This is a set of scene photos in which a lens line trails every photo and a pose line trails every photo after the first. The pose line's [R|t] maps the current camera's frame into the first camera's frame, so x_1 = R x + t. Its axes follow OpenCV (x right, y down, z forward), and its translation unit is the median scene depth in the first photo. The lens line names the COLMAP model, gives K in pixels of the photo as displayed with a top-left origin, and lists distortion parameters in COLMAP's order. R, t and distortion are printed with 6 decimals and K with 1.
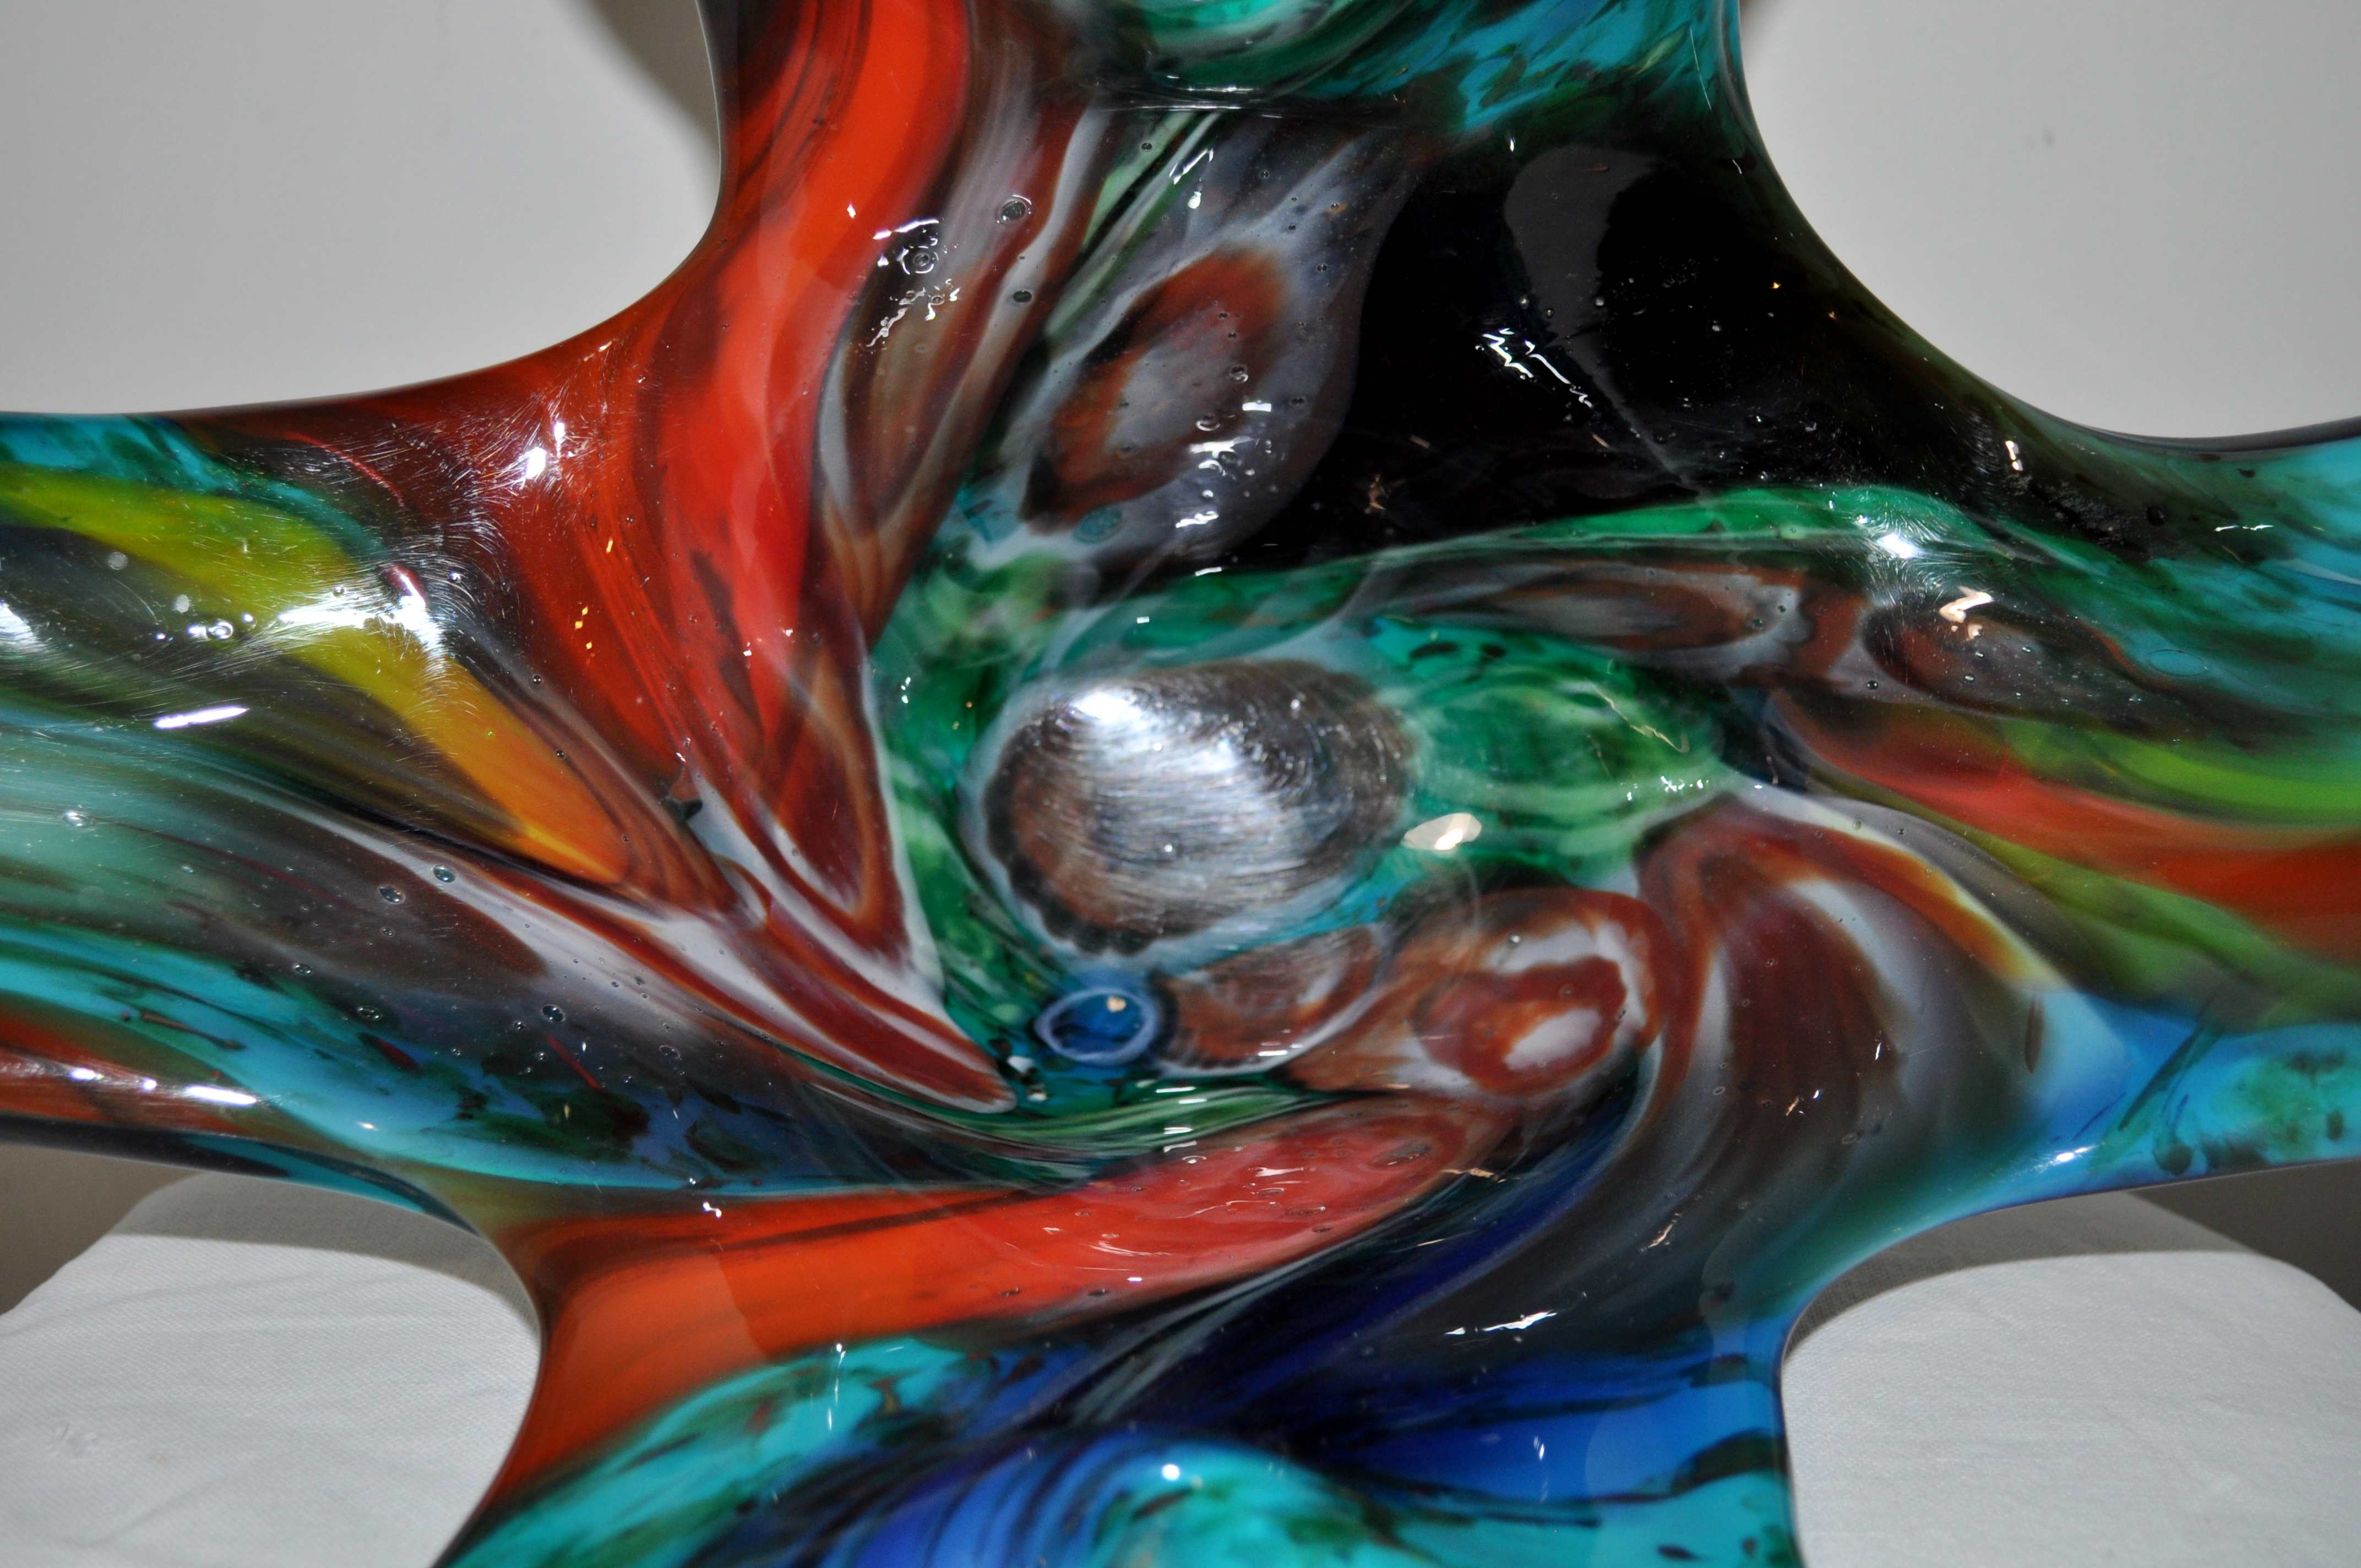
lens RADIAL K [[3112.8, 0, 1180.5], [0, 3112.8, 784.0], [0, 0, 1]] dist [-0.007899, -0.017341]
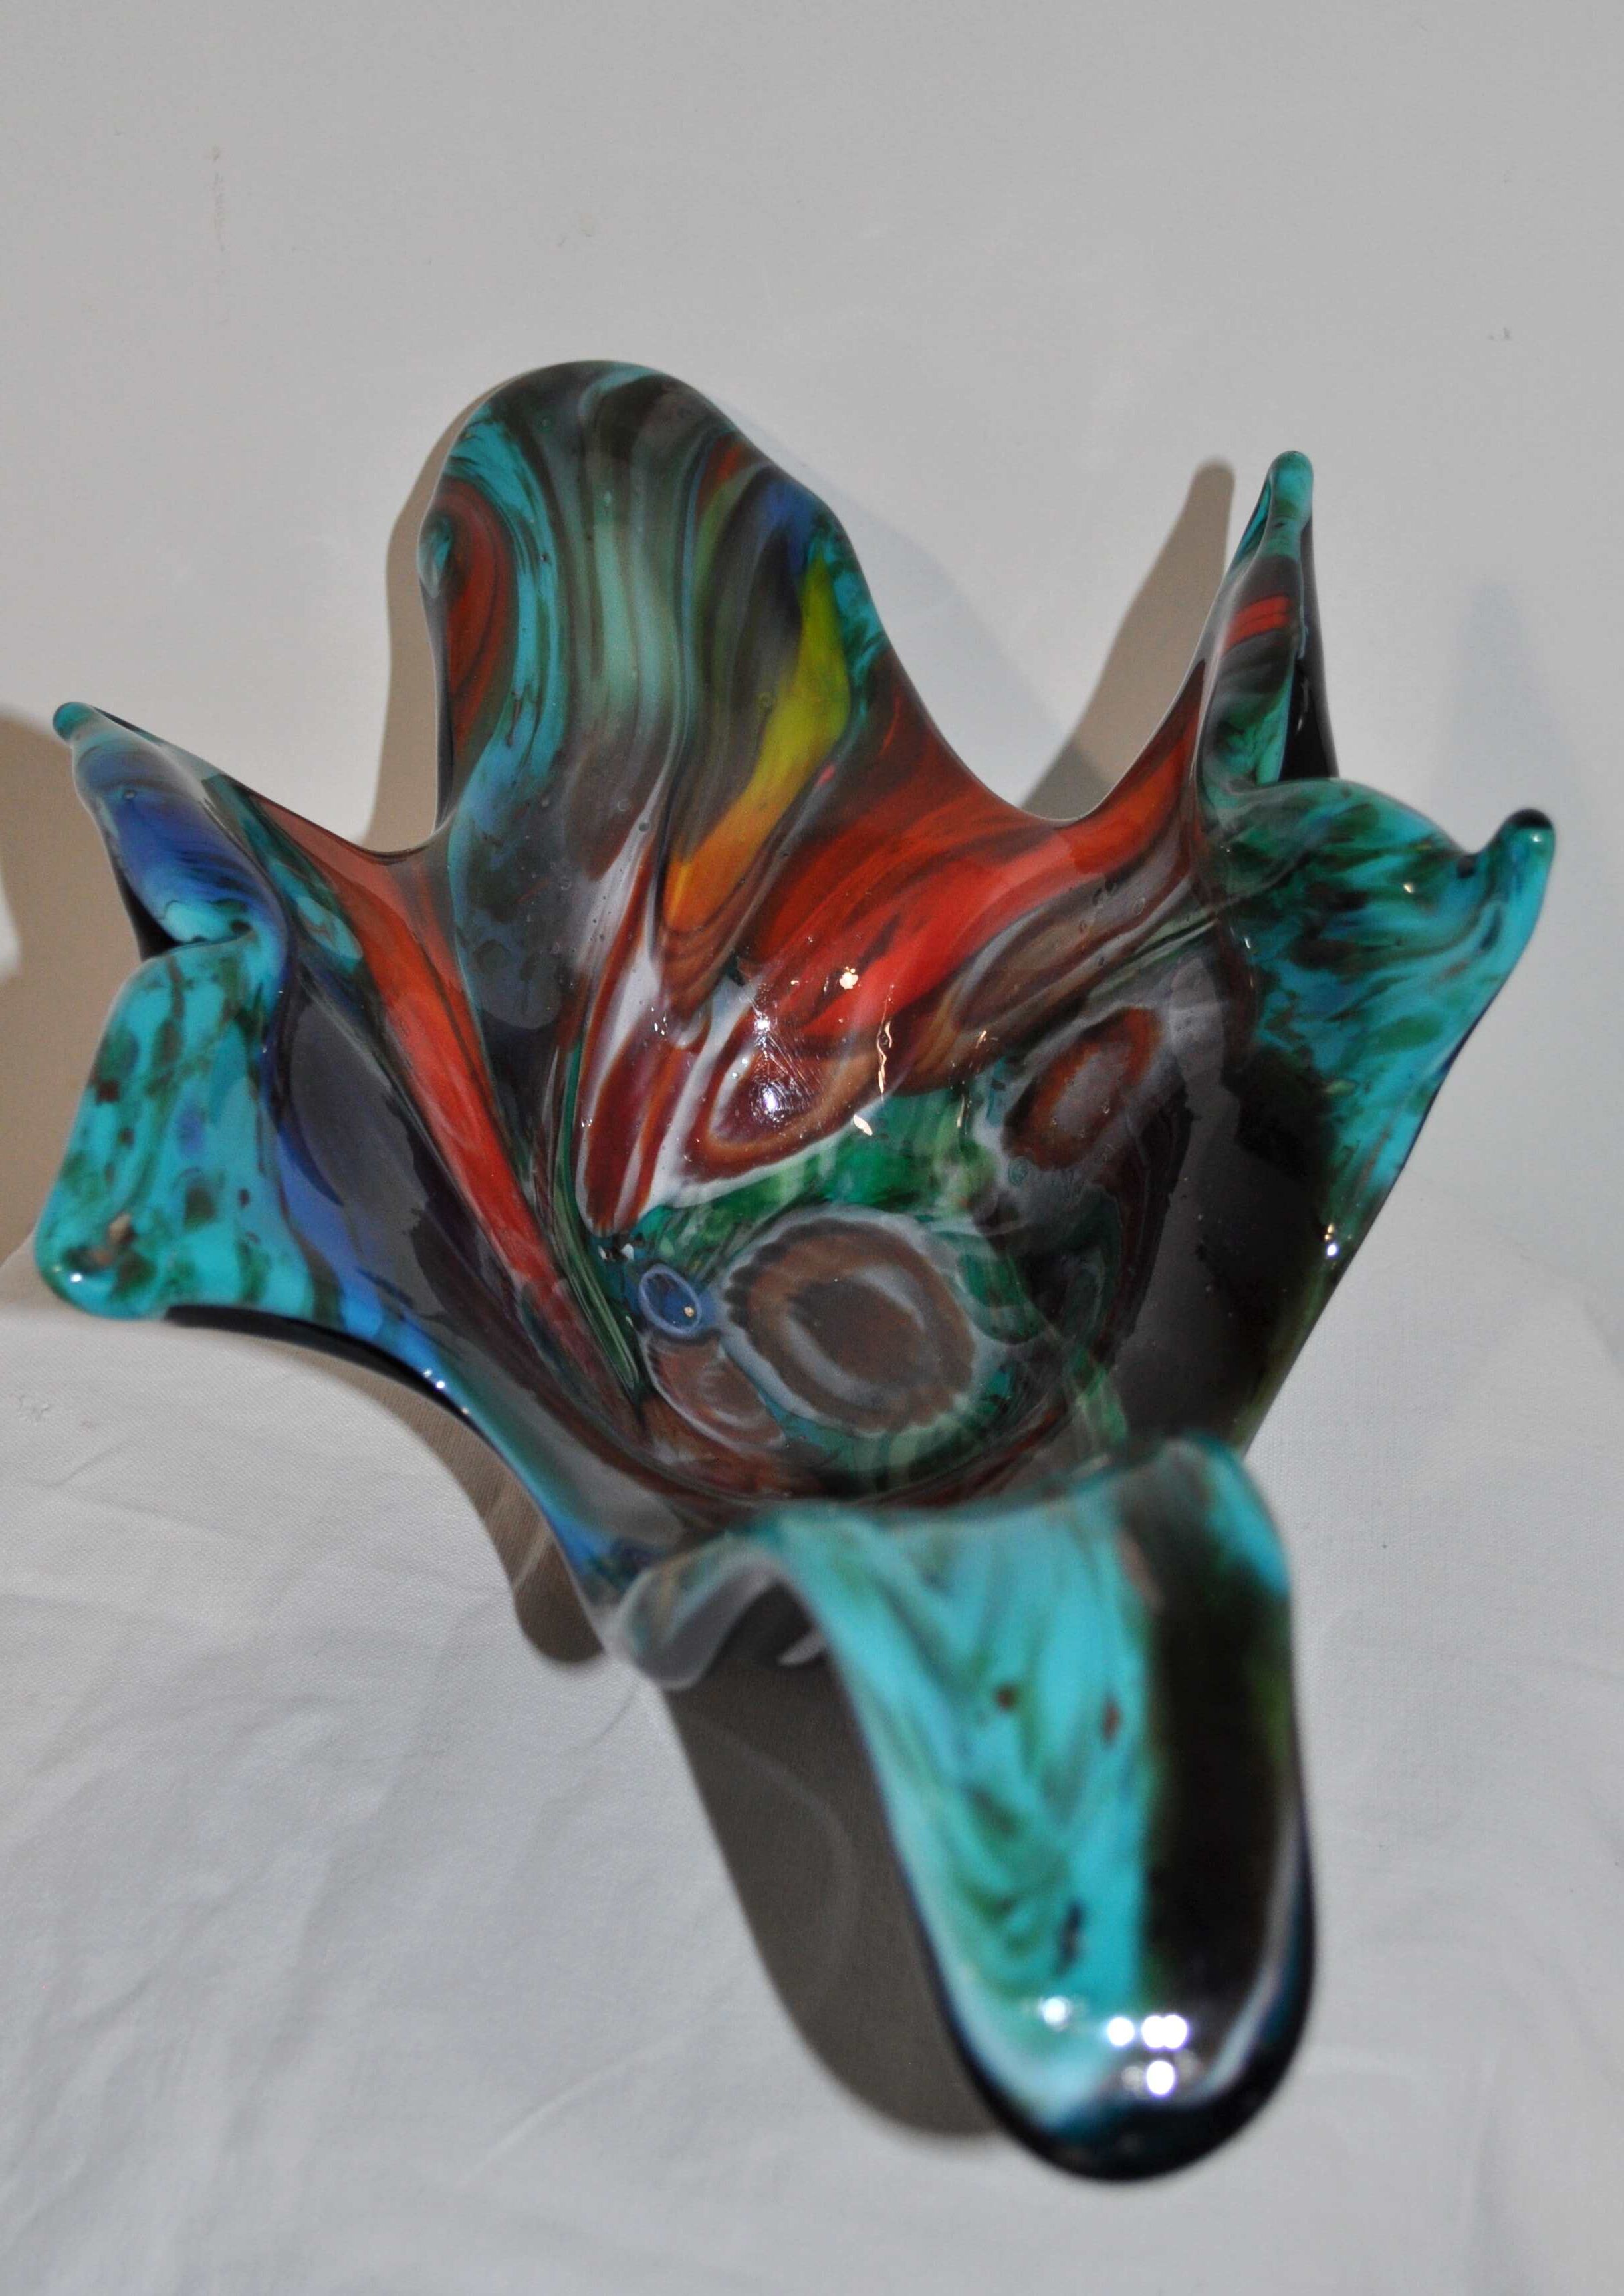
lens RADIAL K [[3698.2, 0, 812.0], [0, 3698.2, 1148.0], [0, 0, 1]] dist [-0.013869, -0.007290]
pose [[0.180974, 0.629735, -0.755435, 1.227319], [-0.944674, 0.324968, 0.044586, -0.077900], [0.273569, 0.705570, 0.653705, -0.076538]]
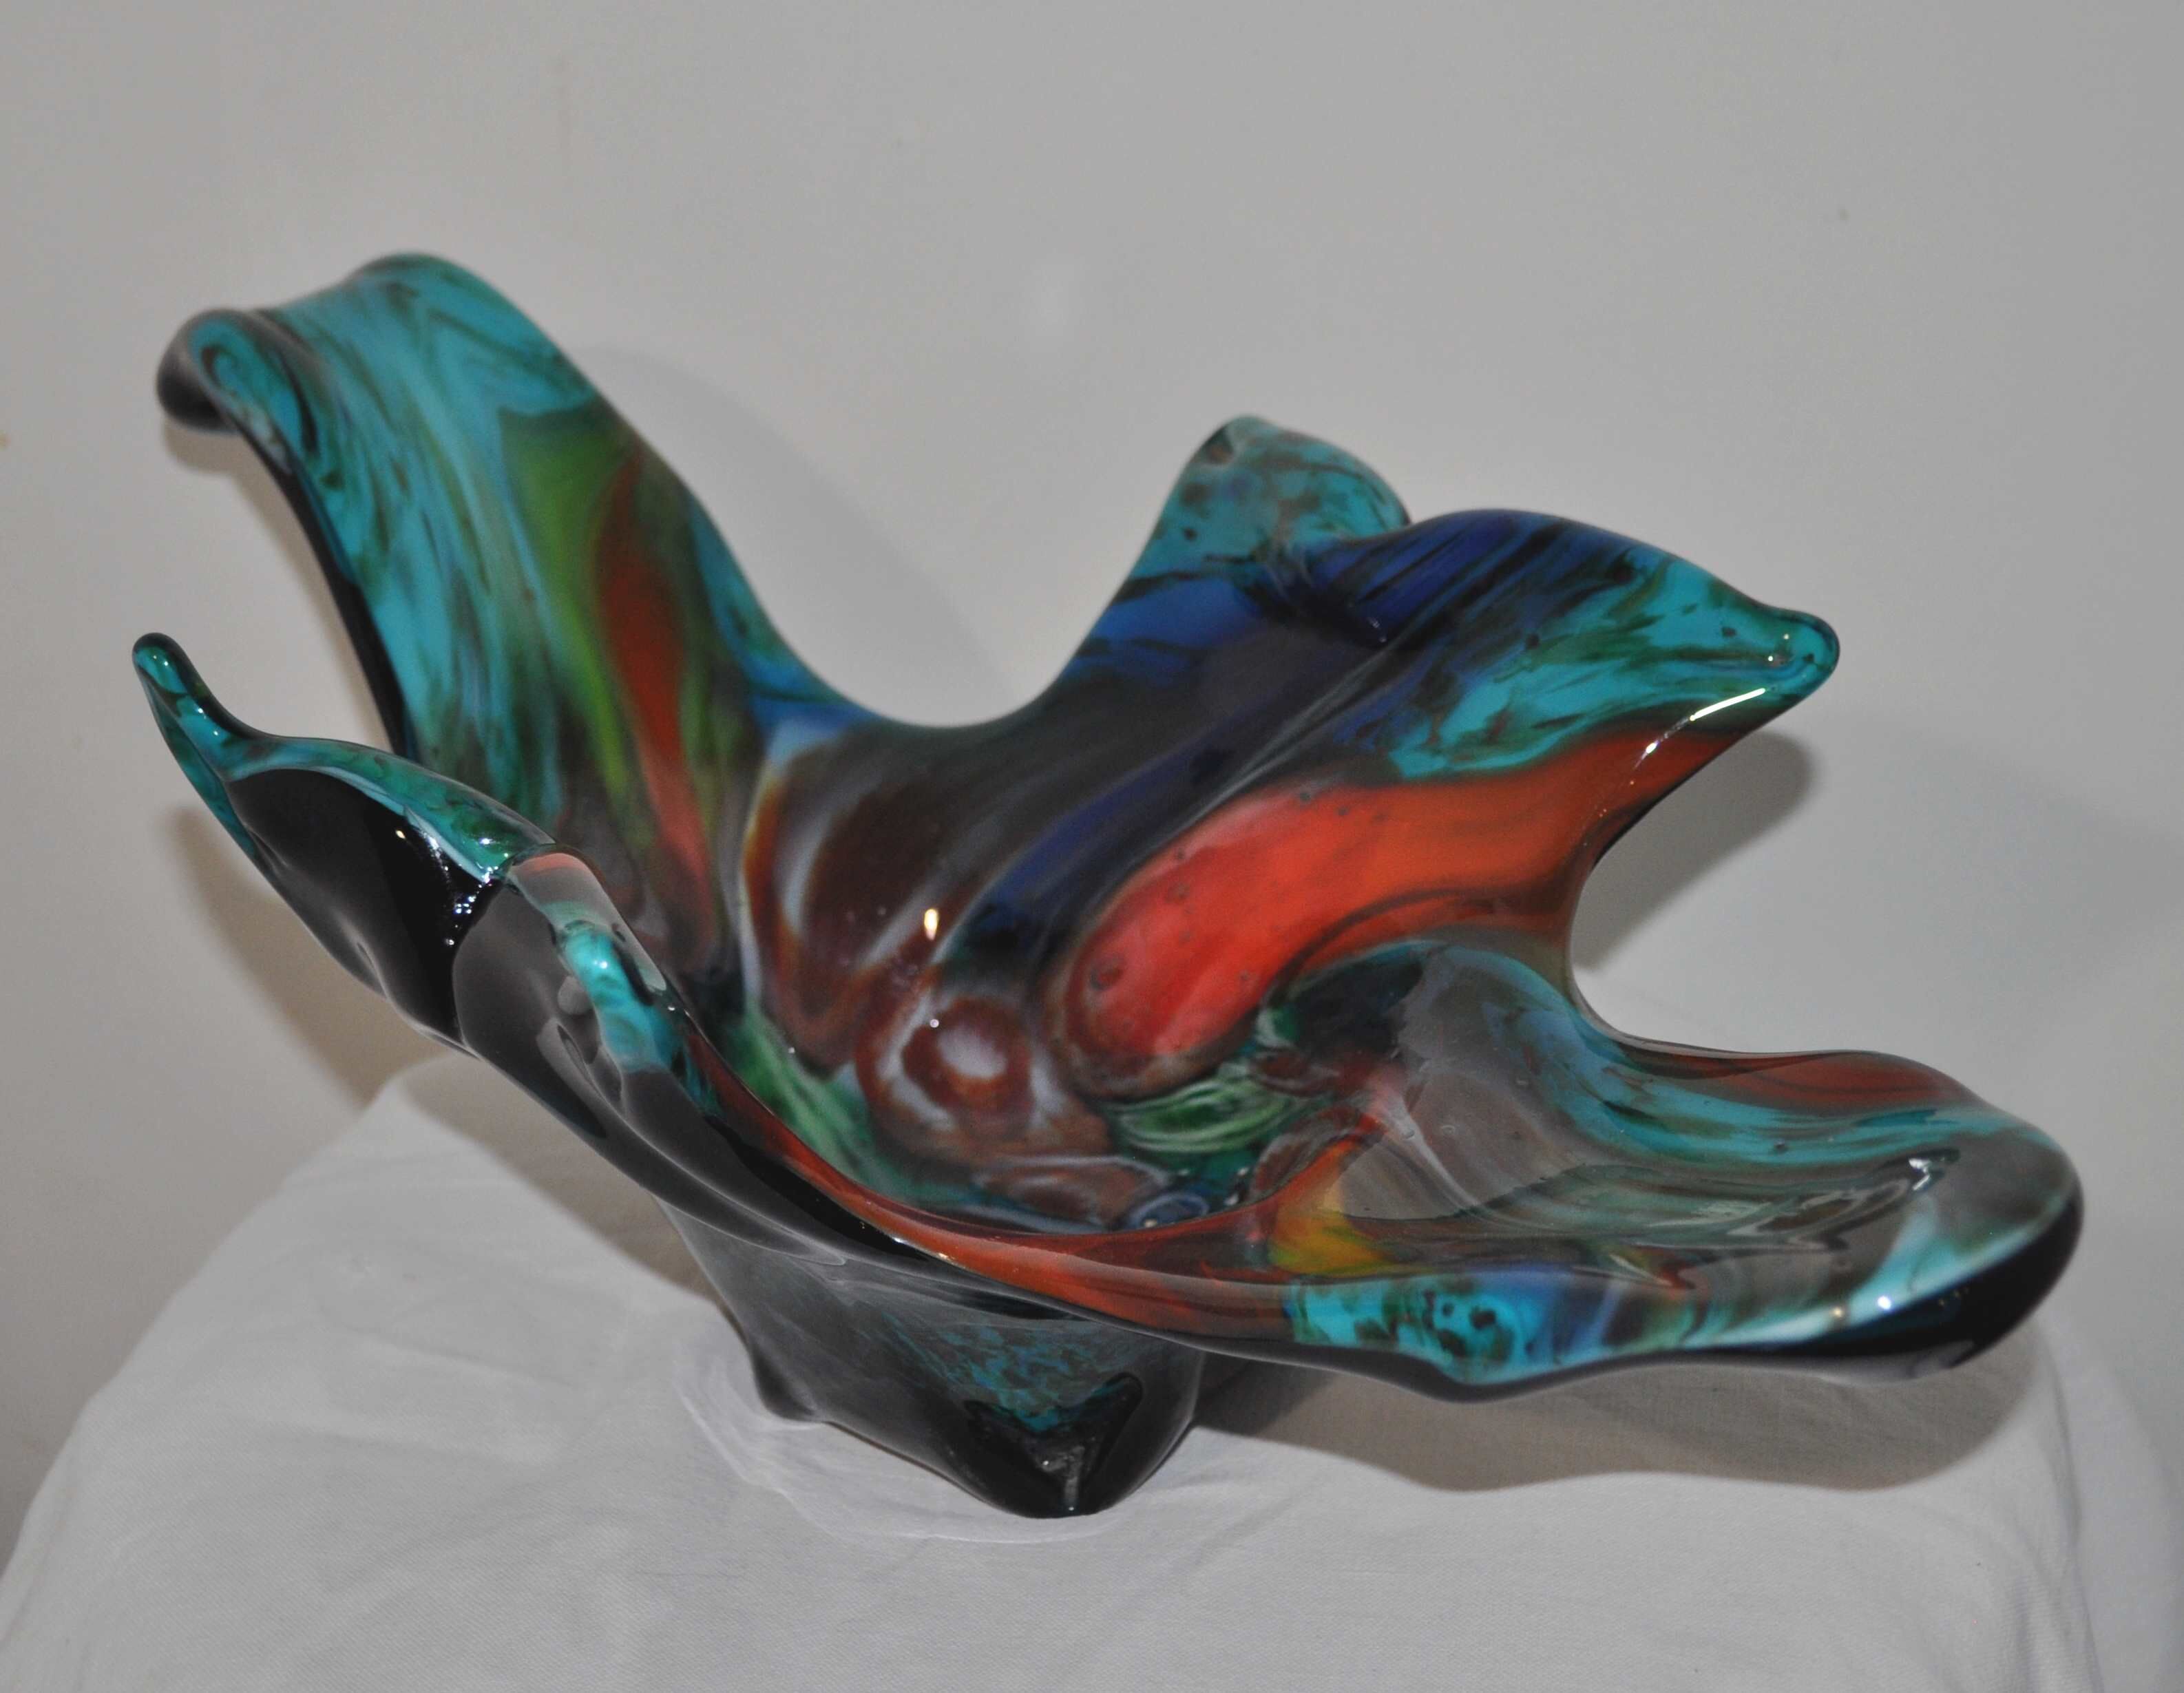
lens RADIAL K [[3883.5, 0, 1092.0], [0, 3883.5, 846.5], [0, 0, 1]] dist [-0.006279, -0.009969]
pose [[-0.620197, -0.265047, 0.738313, -1.225018], [0.781905, -0.133176, 0.609006, -0.963576], [-0.063090, 0.954994, 0.289837, 0.421985]]
